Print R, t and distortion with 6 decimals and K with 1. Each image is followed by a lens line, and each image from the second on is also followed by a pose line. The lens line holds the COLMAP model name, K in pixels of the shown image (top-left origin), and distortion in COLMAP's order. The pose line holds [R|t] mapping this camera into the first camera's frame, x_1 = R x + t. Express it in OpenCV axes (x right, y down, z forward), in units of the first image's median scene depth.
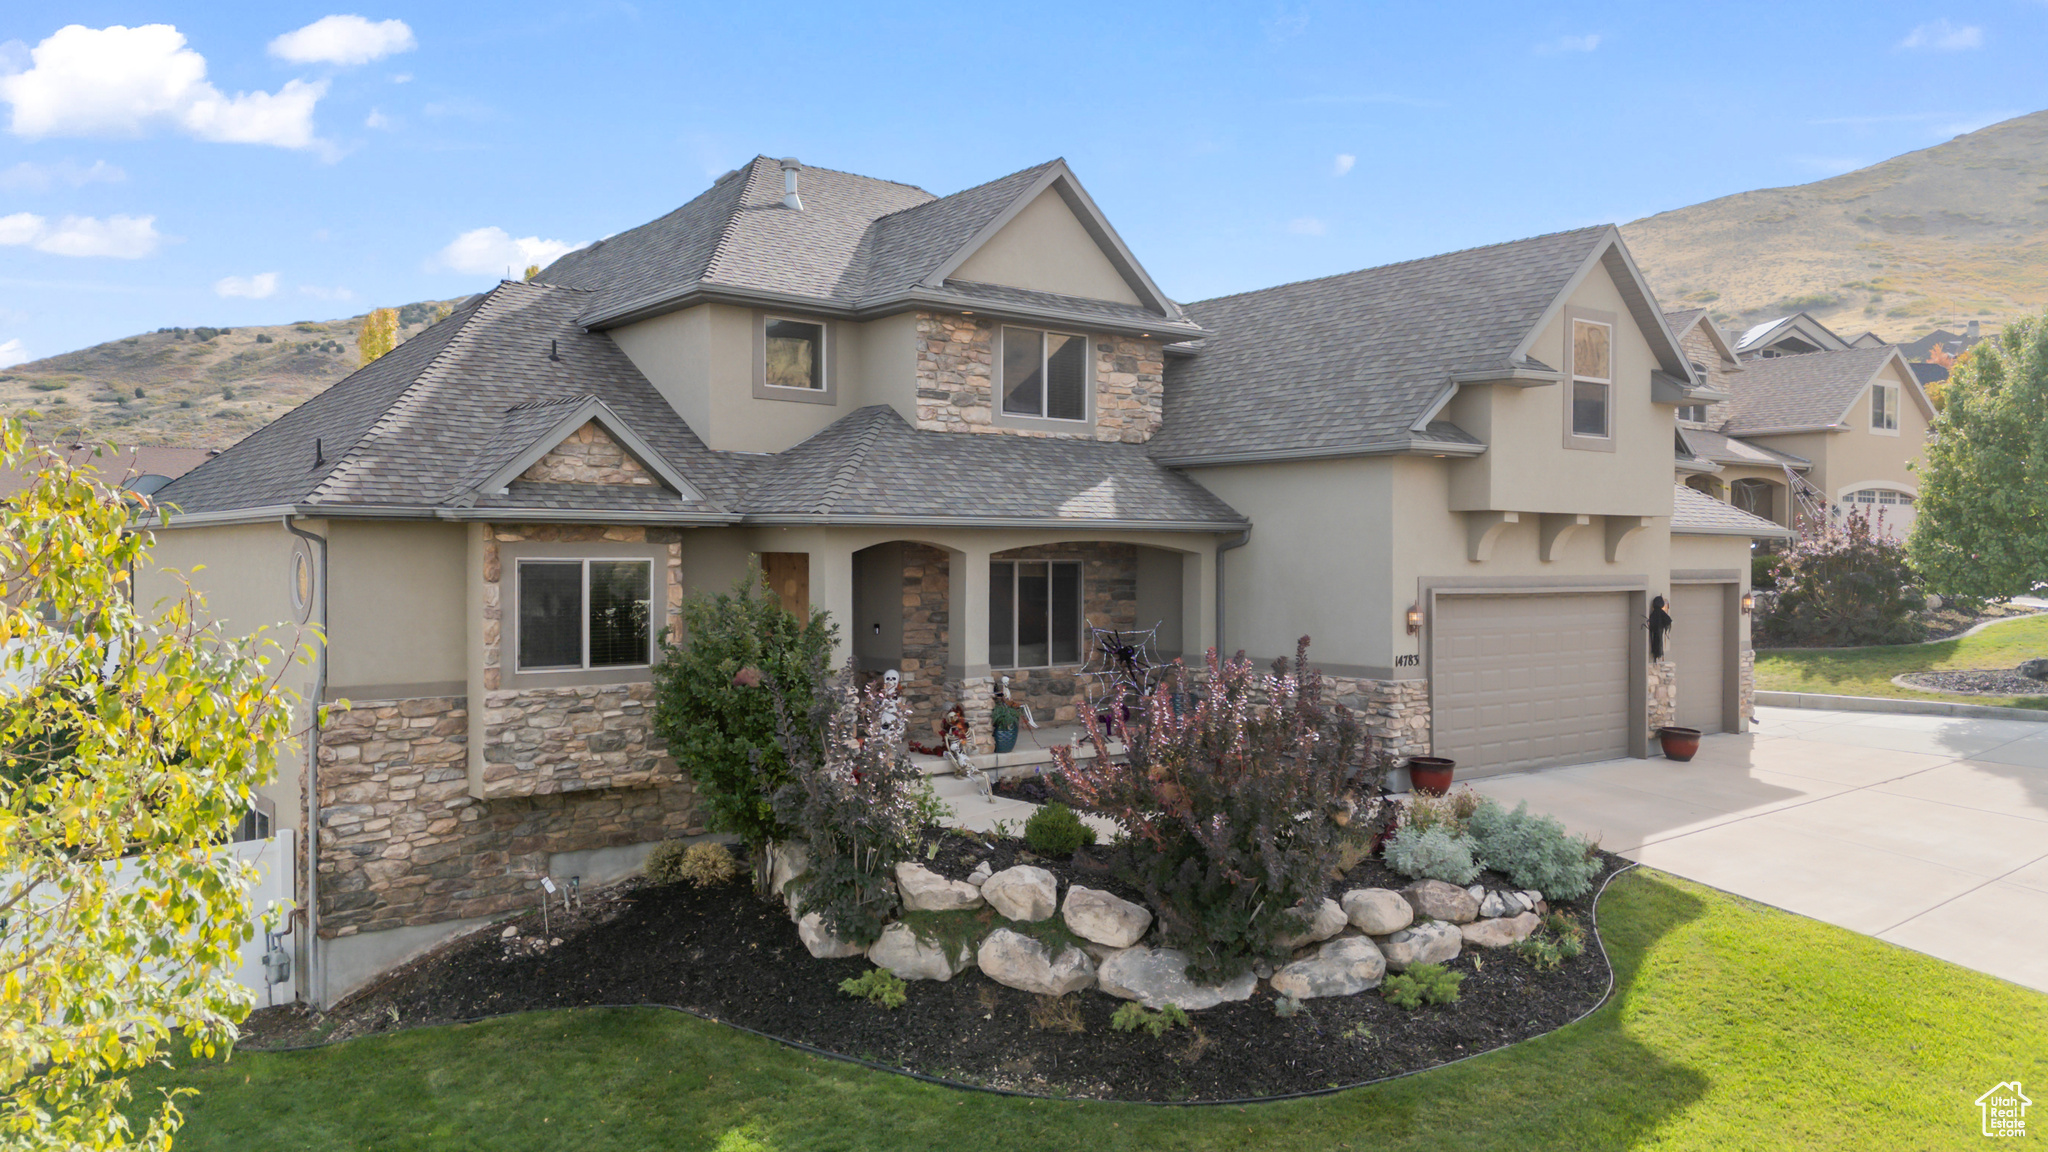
lens RADIAL K [[1460.4, 0, 1024.0], [0, 1460.4, 576.0], [0, 0, 1]] dist [-0.000682, -0.002388]
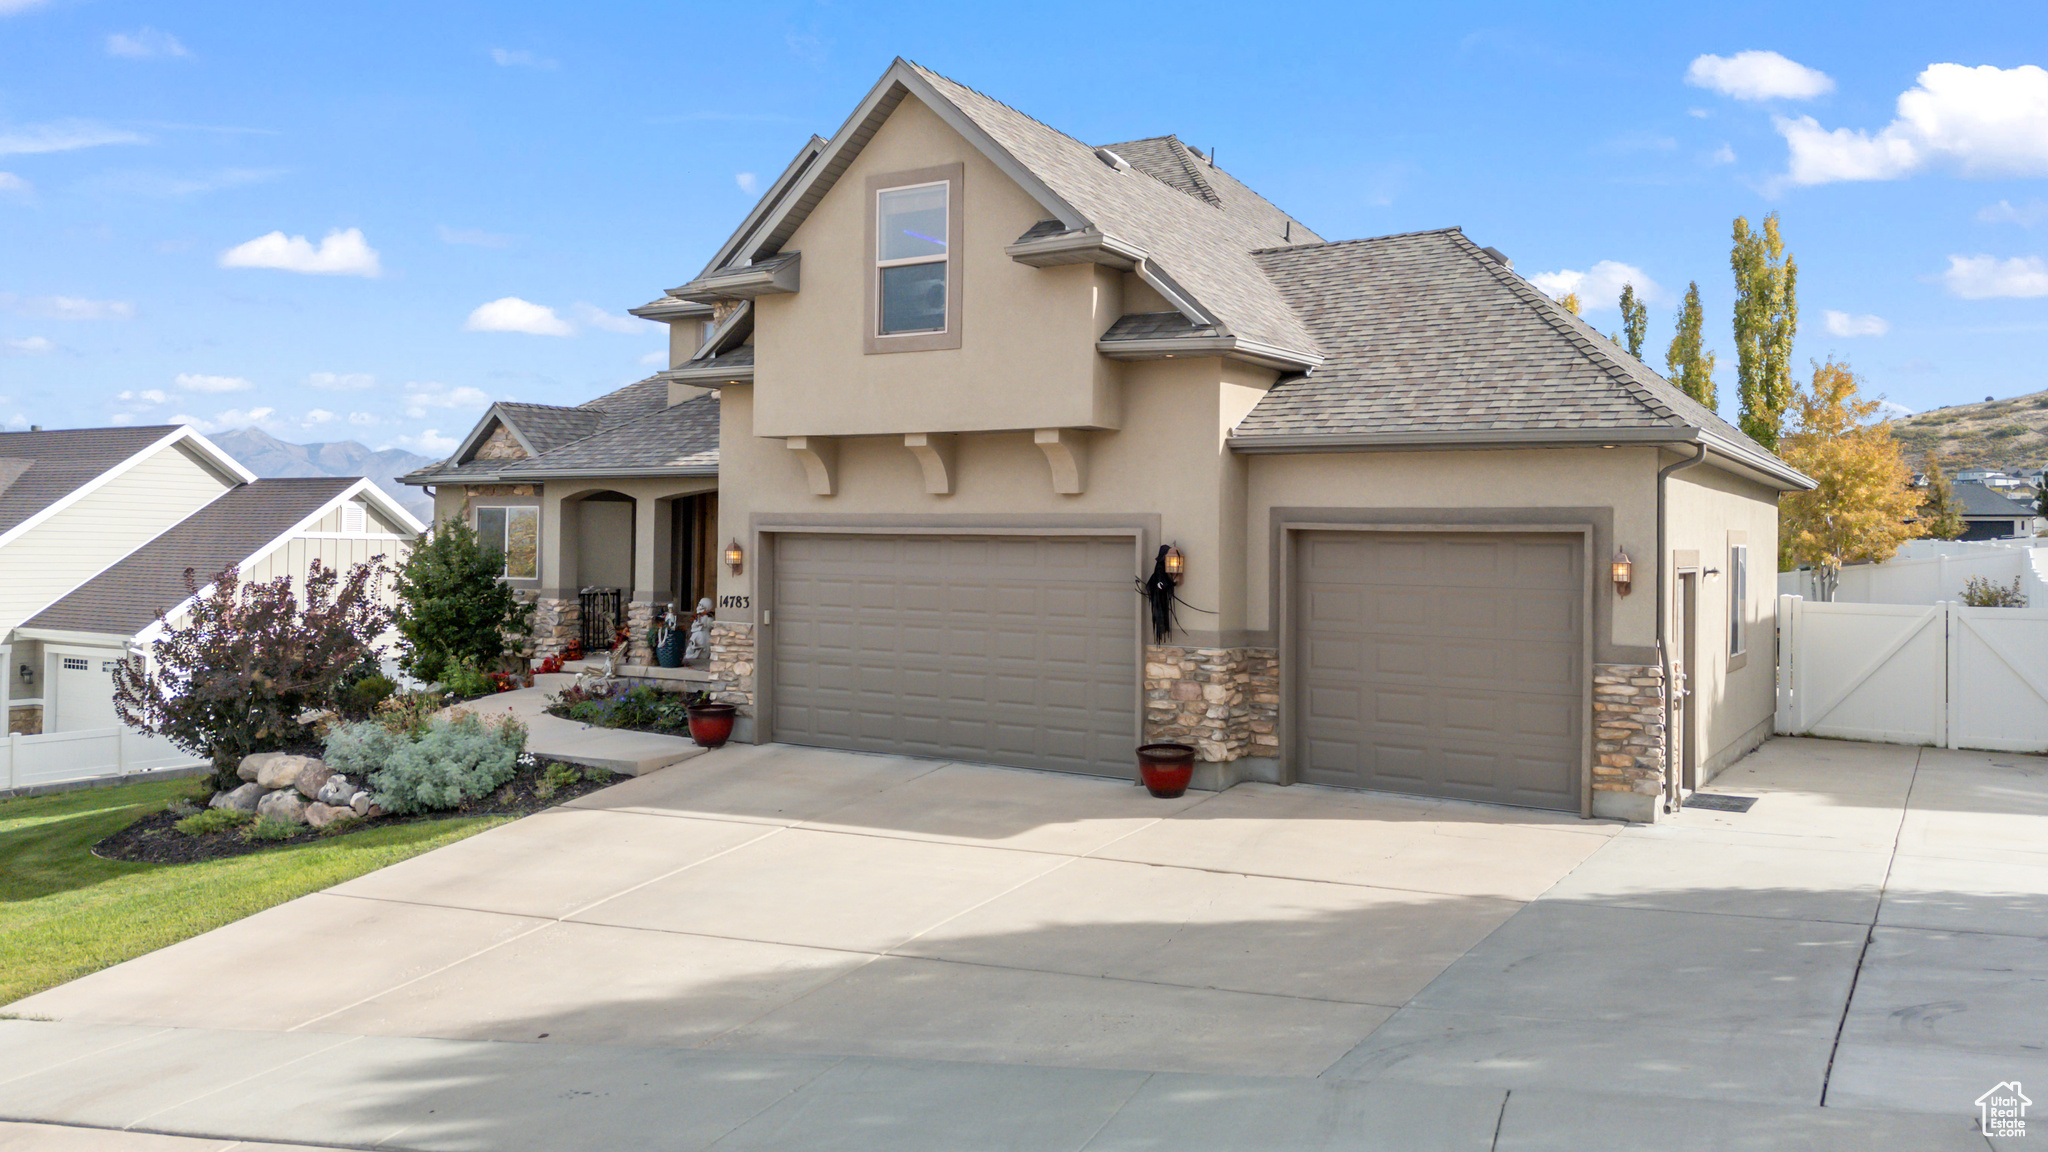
lens RADIAL K [[1588.9, 0, 1024.0], [0, 1588.9, 576.0], [0, 0, 1]] dist [0.036324, -0.002677]
pose [[0.347634, 0.020342, -0.937410, 1.289291], [-0.020259, 0.999694, 0.014181, 0.022772], [0.937411, 0.014061, 0.347940, 0.816263]]
